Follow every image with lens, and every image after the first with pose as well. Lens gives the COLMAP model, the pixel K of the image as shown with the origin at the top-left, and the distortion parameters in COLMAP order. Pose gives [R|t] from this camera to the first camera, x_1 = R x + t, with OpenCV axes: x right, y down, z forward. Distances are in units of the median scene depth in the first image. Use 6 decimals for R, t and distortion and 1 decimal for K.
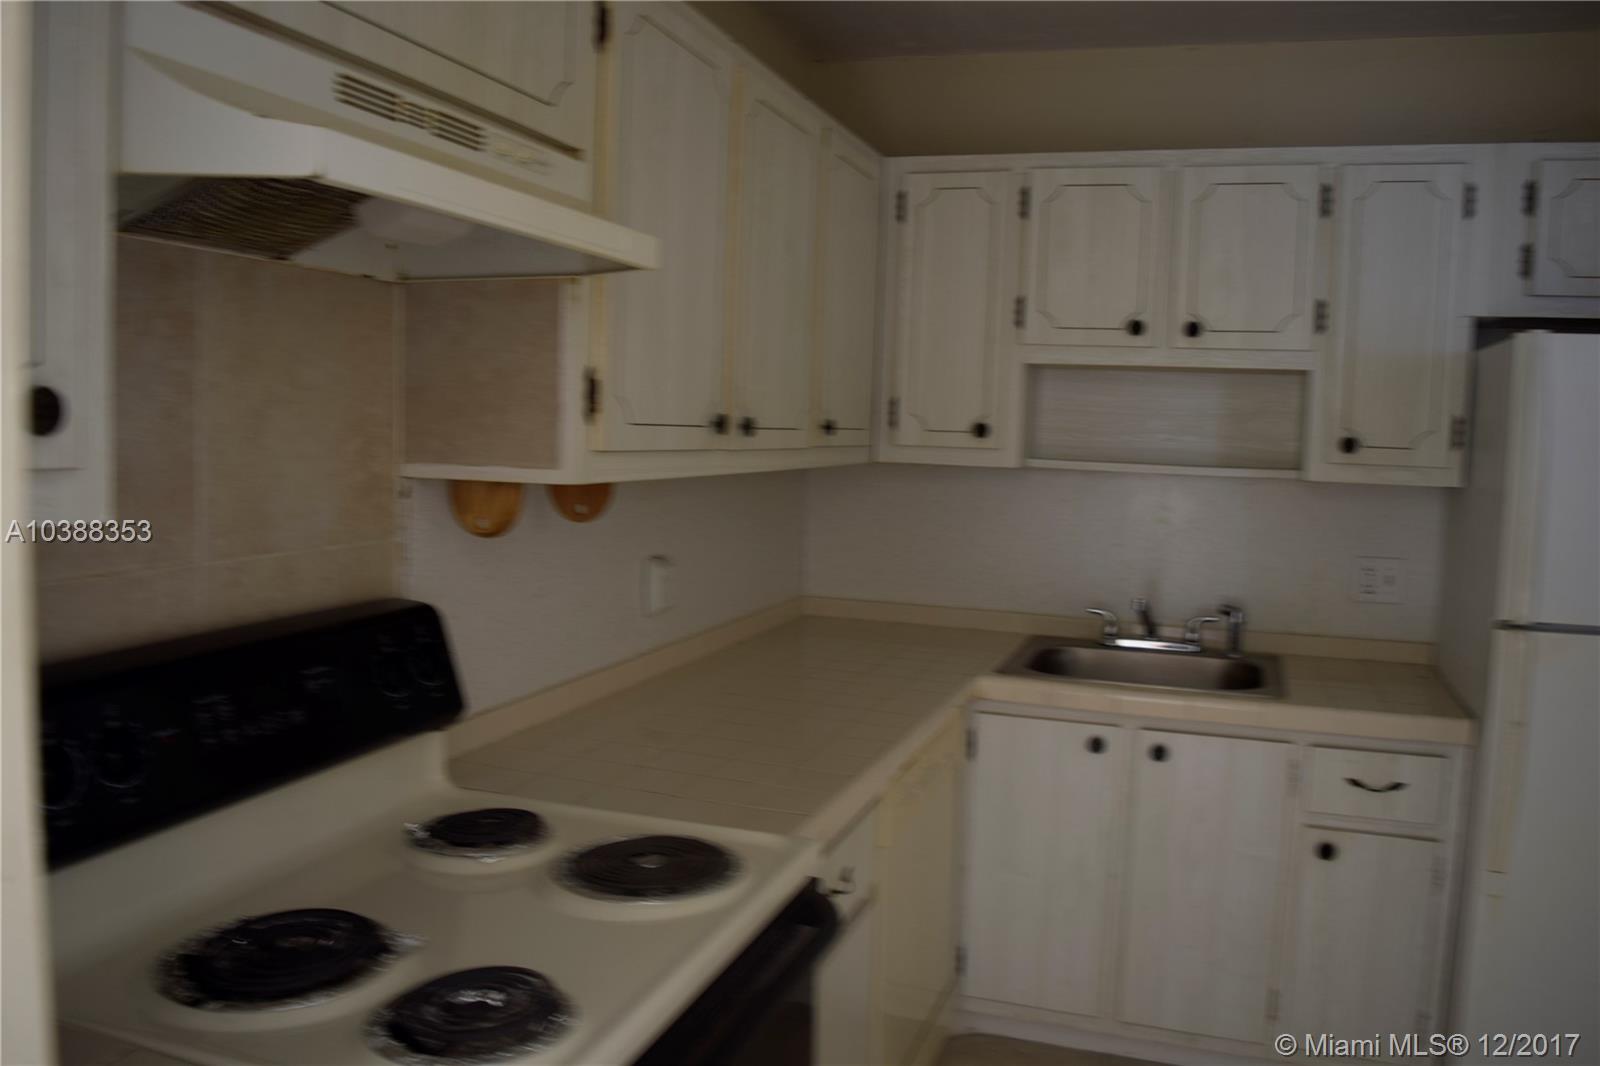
lens RADIAL K [[1274.8, 0, 801.1], [0, 1274.8, 529.0], [0, 0, 1]] dist [-0.093243, 0.029638]
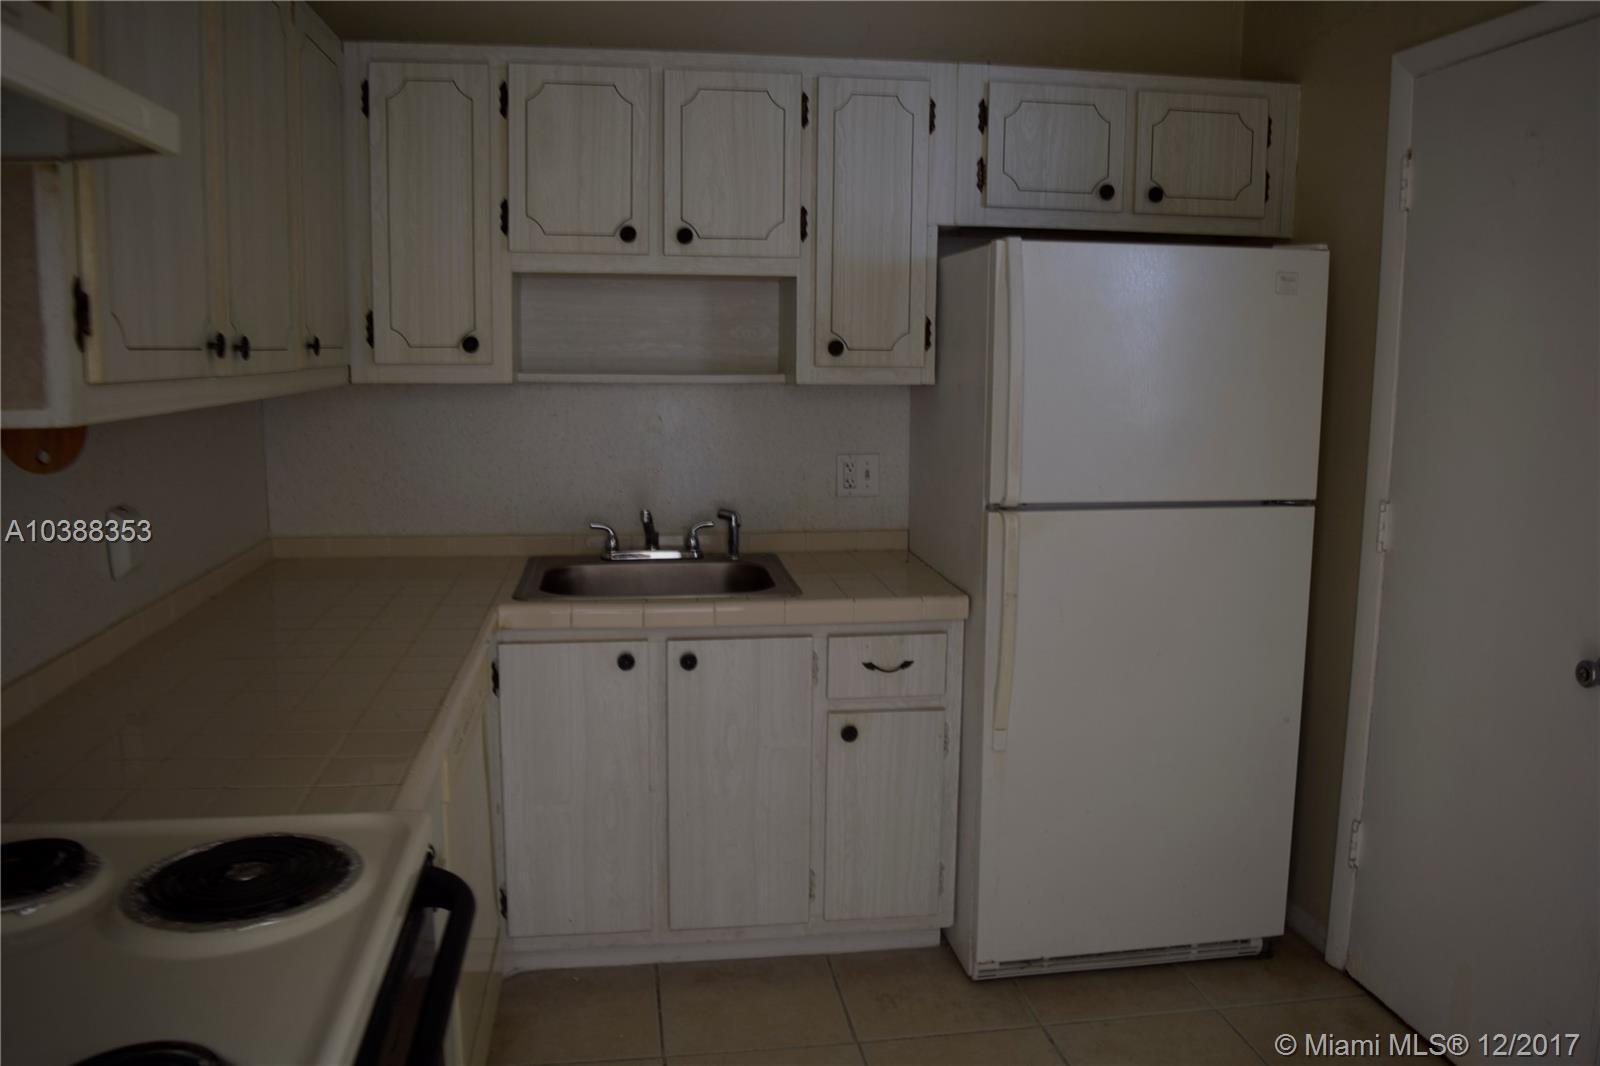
lens RADIAL K [[1274.8, 0, 805.7], [0, 1274.8, 526.1], [0, 0, 1]] dist [-0.093243, 0.029638]
pose [[0.886250, -0.087680, 0.454834, -0.082383], [0.057149, 0.995117, 0.080475, -0.005689], [-0.459669, -0.045327, 0.886933, 0.062112]]
